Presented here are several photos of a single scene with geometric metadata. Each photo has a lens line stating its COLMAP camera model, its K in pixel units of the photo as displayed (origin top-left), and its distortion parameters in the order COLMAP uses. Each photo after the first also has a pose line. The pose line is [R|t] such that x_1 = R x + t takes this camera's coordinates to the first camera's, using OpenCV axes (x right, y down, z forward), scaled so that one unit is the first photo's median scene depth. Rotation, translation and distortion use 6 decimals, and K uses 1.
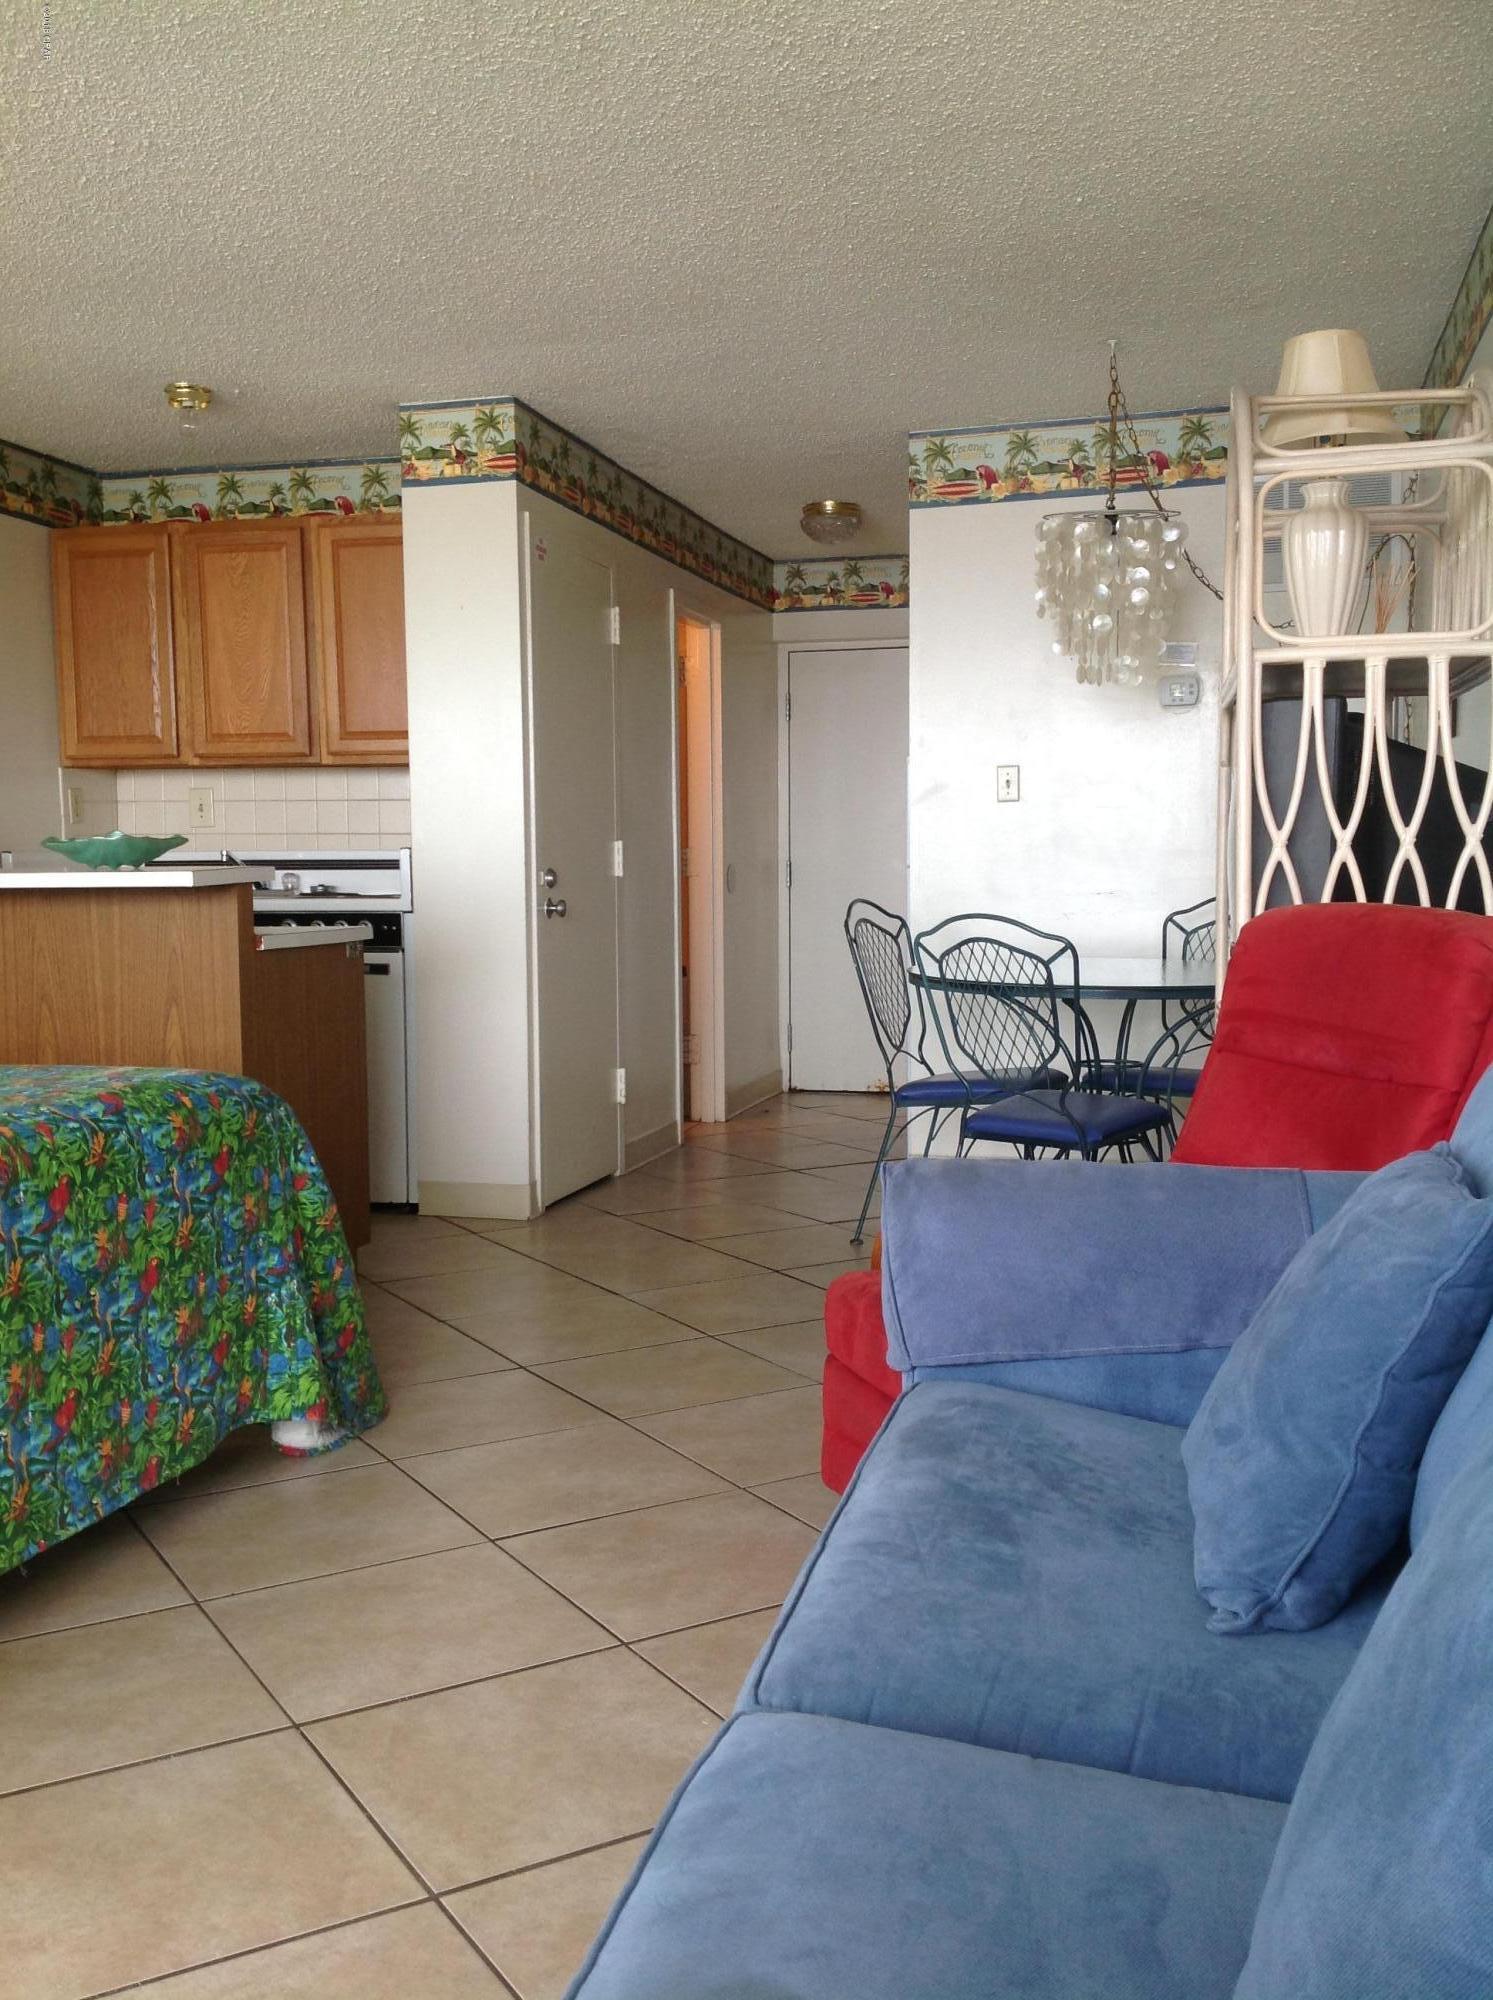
lens RADIAL K [[1894.8, 0, 755.8], [0, 1894.8, 1003.2], [0, 0, 1]] dist [0.221415, -0.567493]
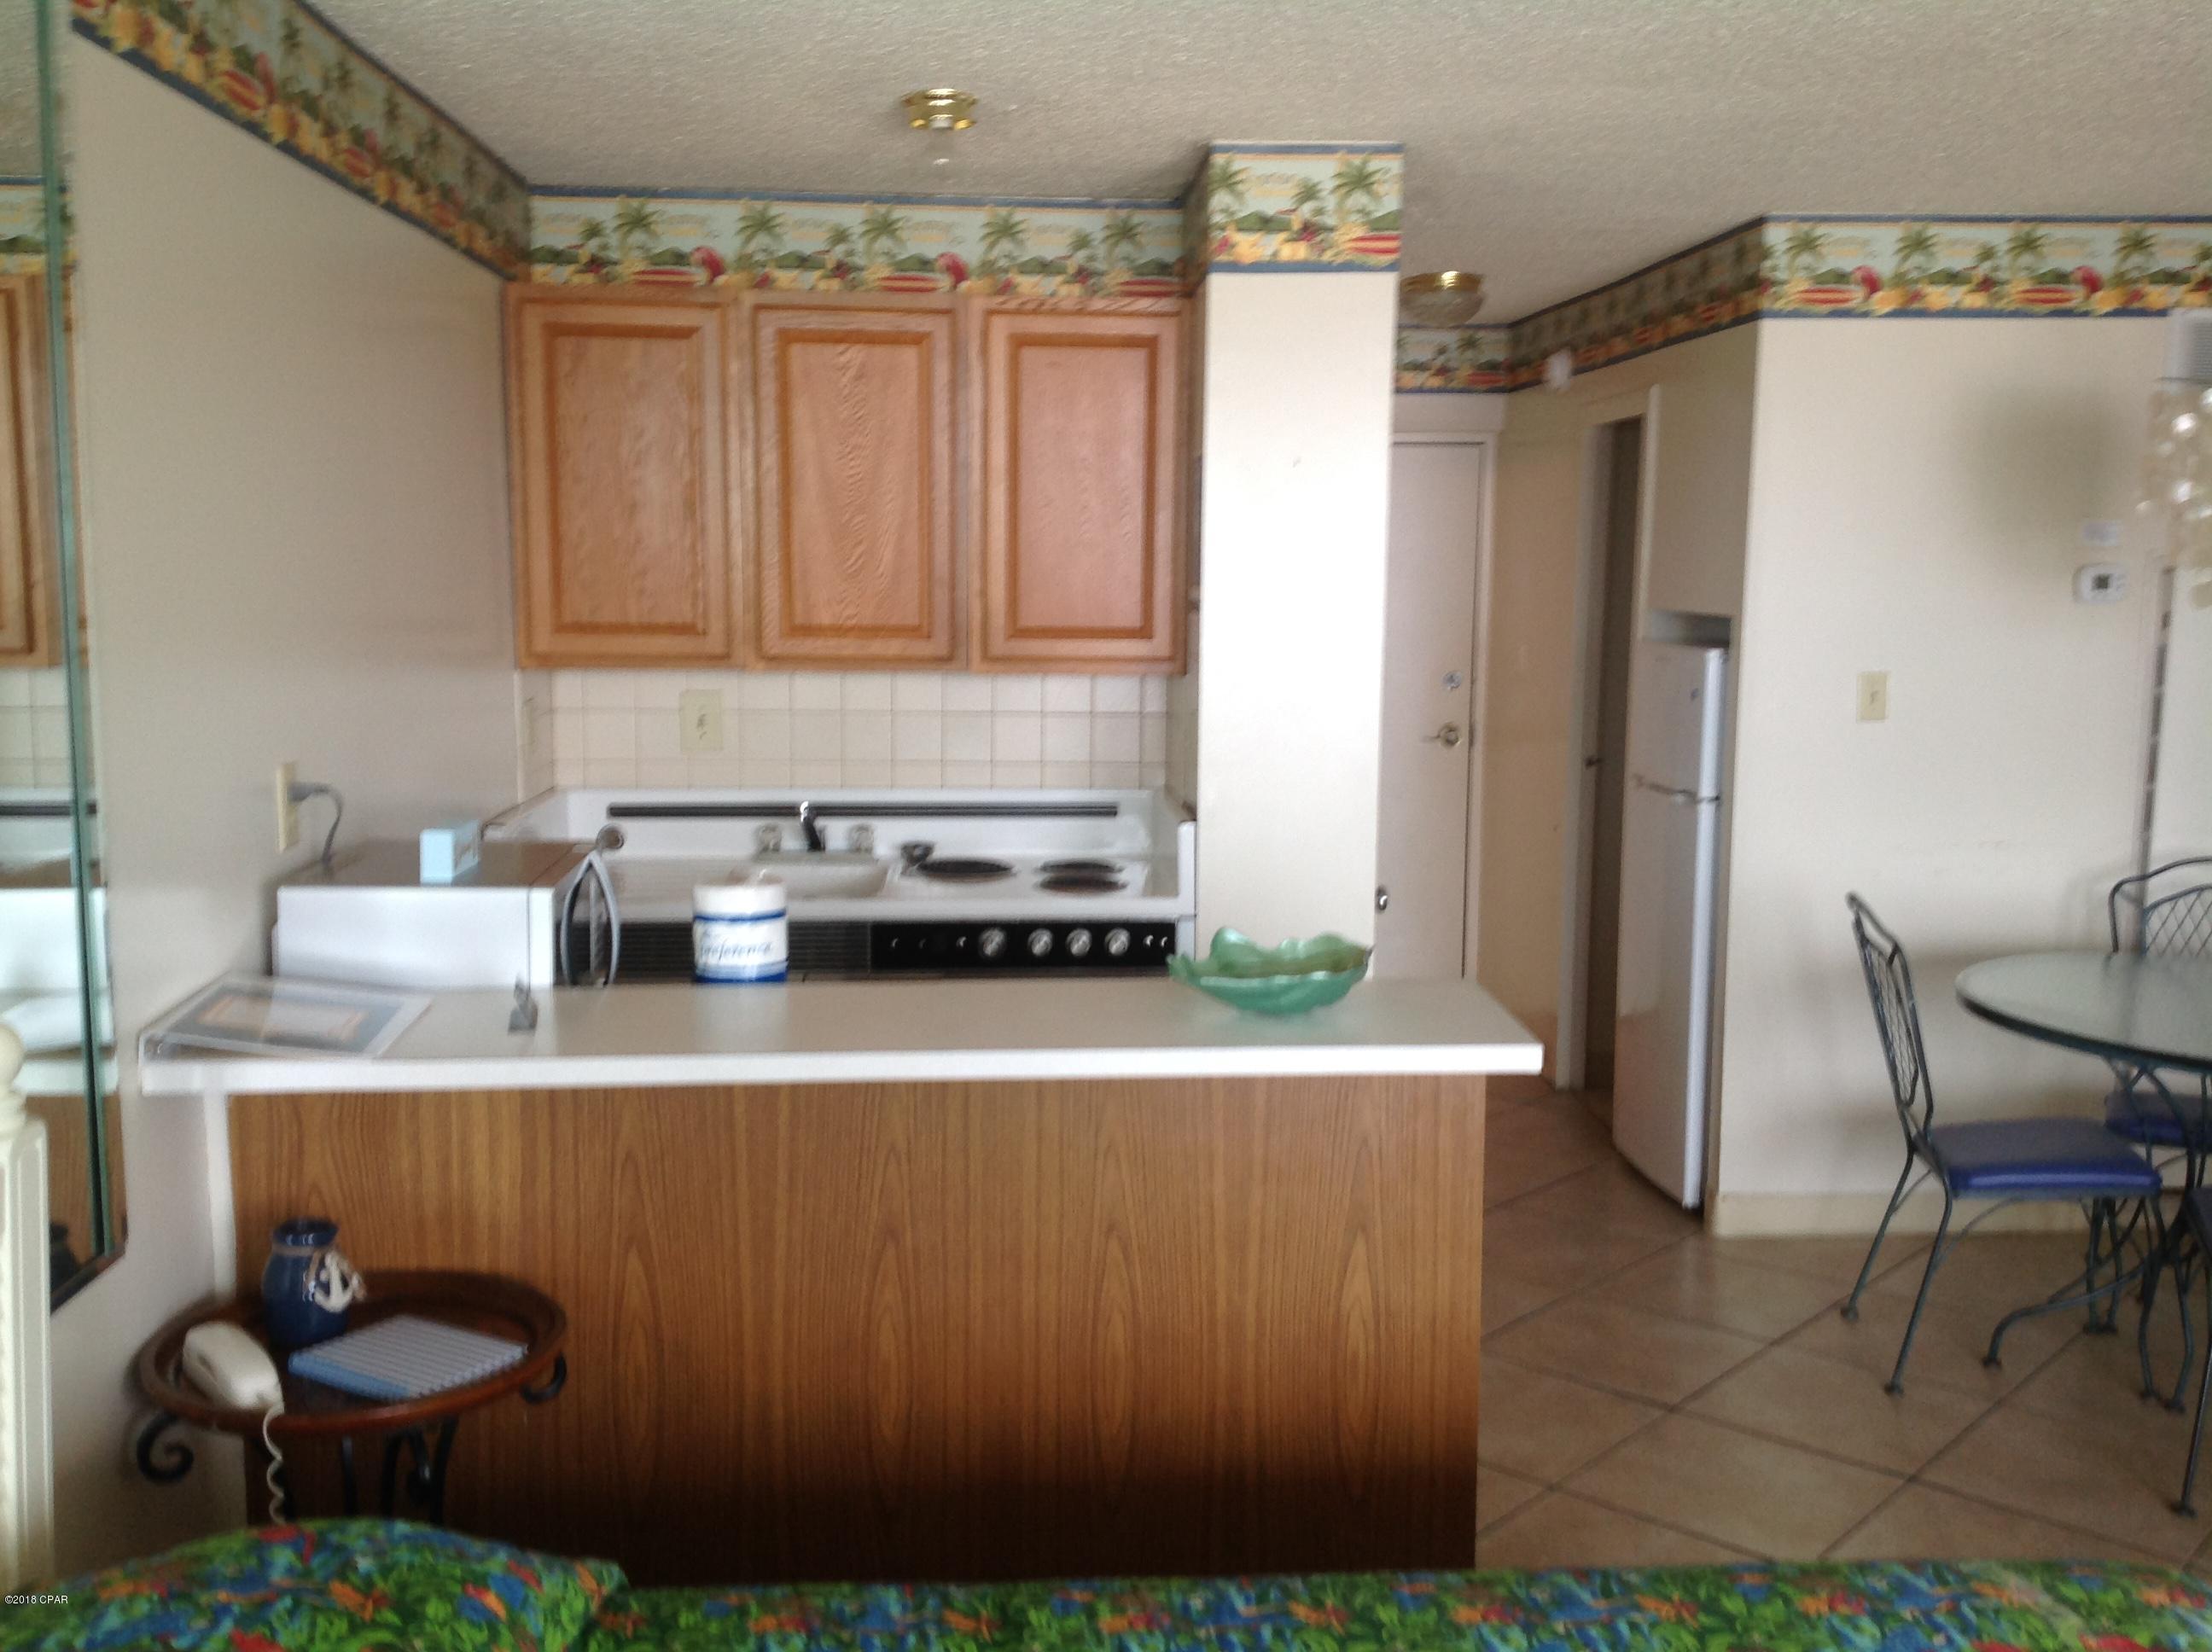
lens RADIAL K [[2101.1, 0, 1156.0], [0, 2101.1, 818.6], [0, 0, 1]] dist [0.156573, -0.333427]
pose [[0.949018, -0.024040, 0.314303, -0.395219], [0.008774, 0.998716, 0.049895, -0.110962], [-0.315099, -0.044593, 0.948011, 0.298617]]
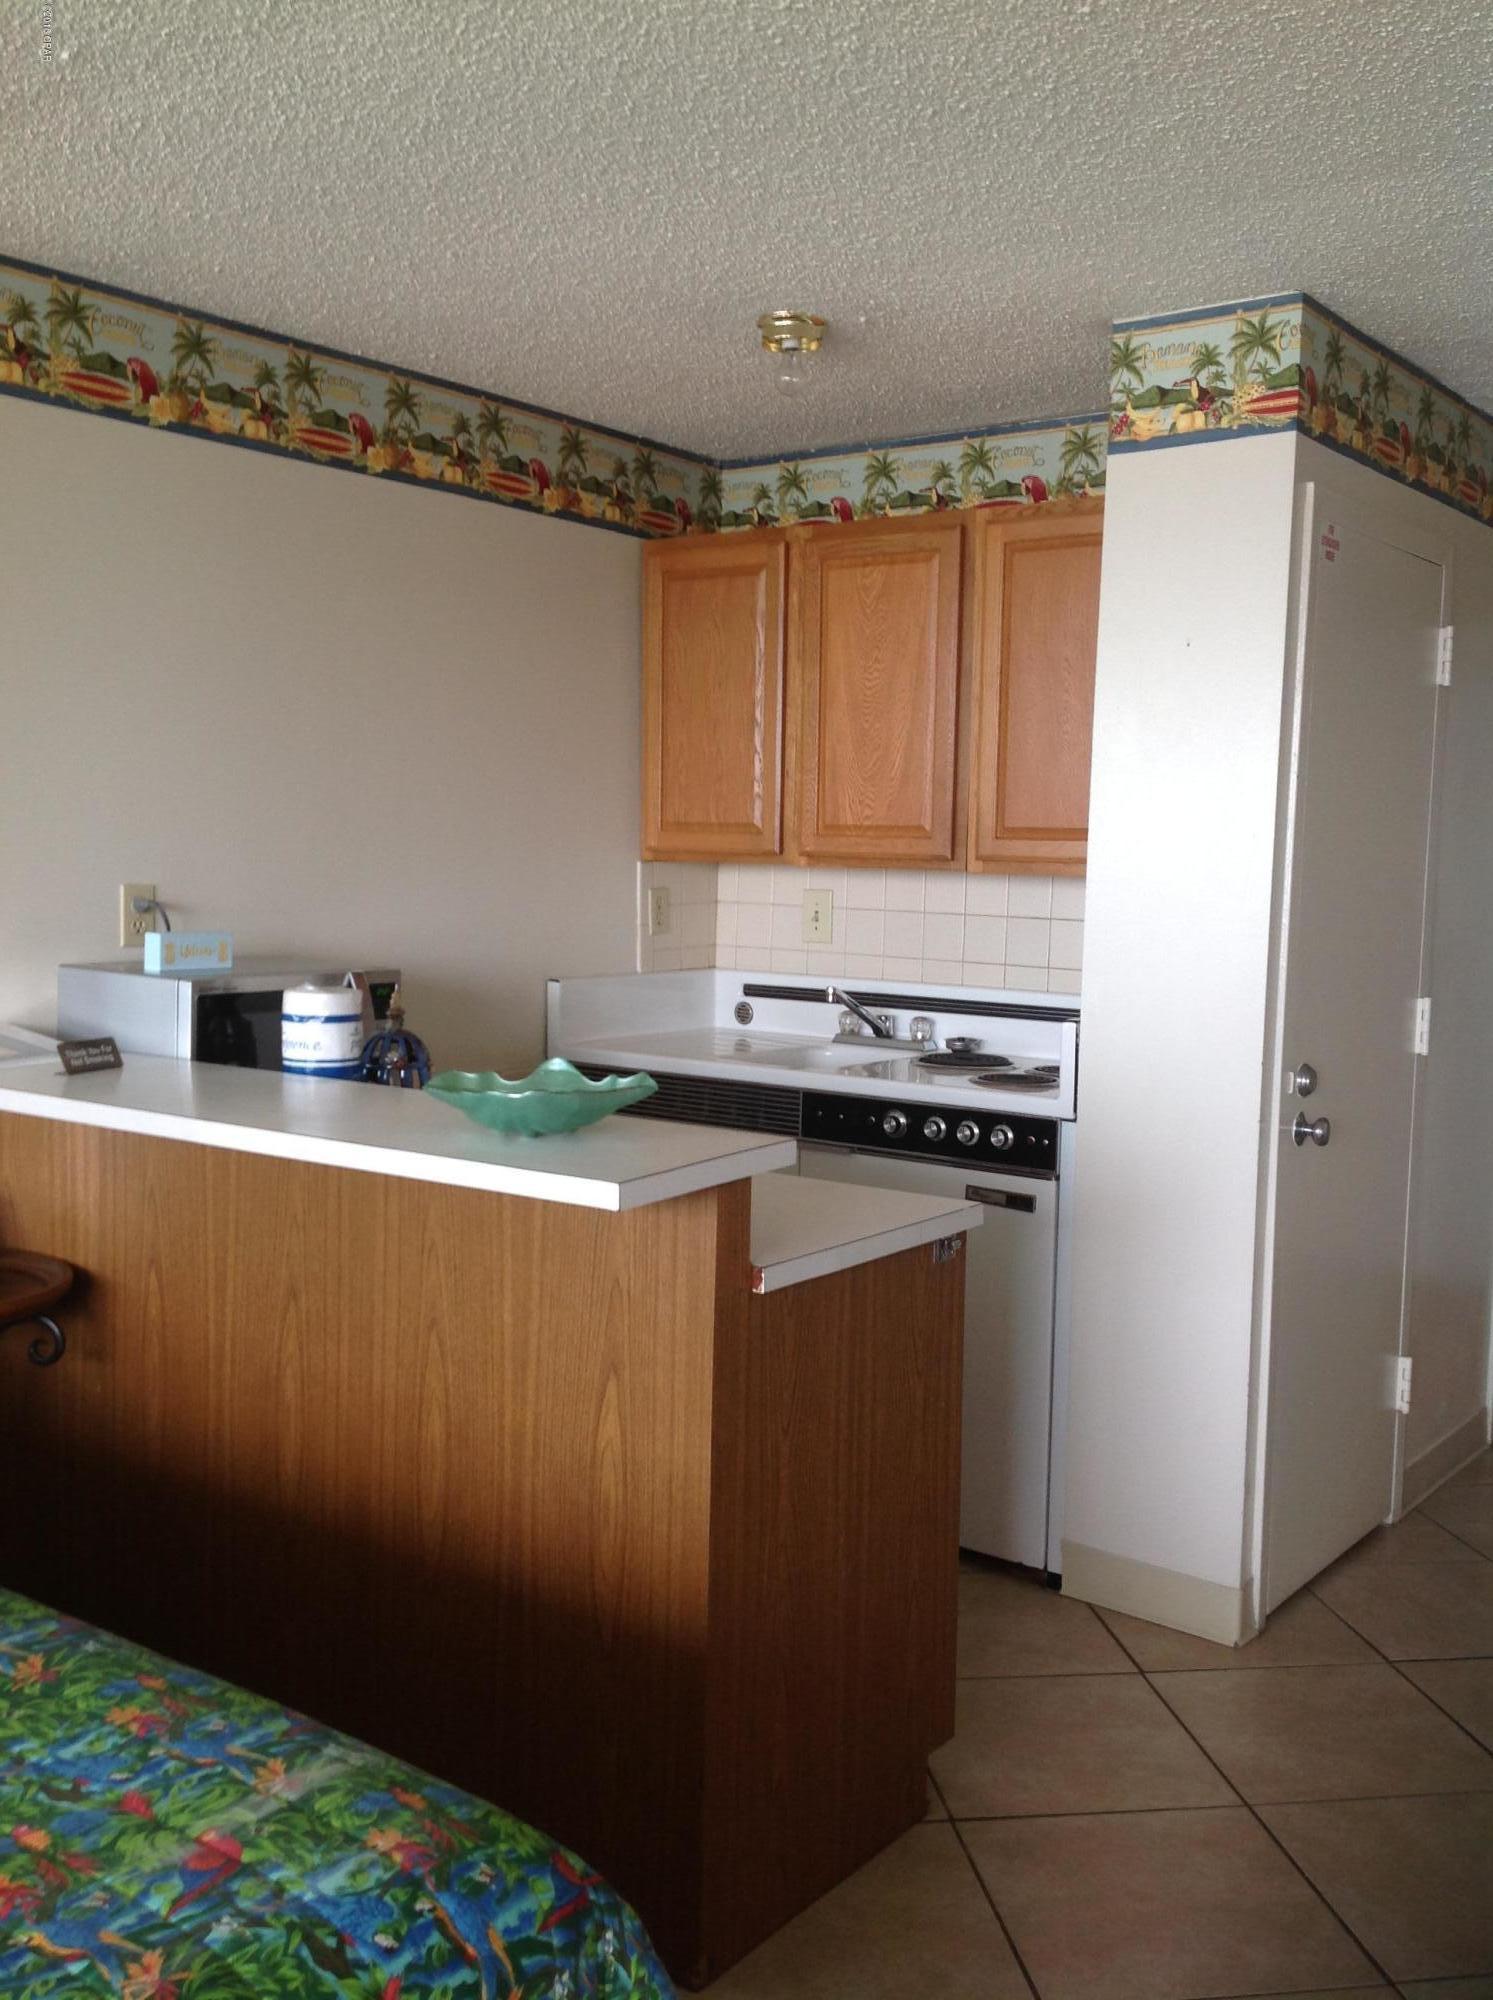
lens RADIAL K [[1894.8, 0, 755.8], [0, 1894.8, 1003.2], [0, 0, 1]] dist [0.221415, -0.567493]
pose [[0.925662, 0.061797, -0.373271, -0.040588], [-0.058560, 0.998083, 0.020017, -0.087734], [0.373792, 0.003330, 0.927507, 0.345494]]
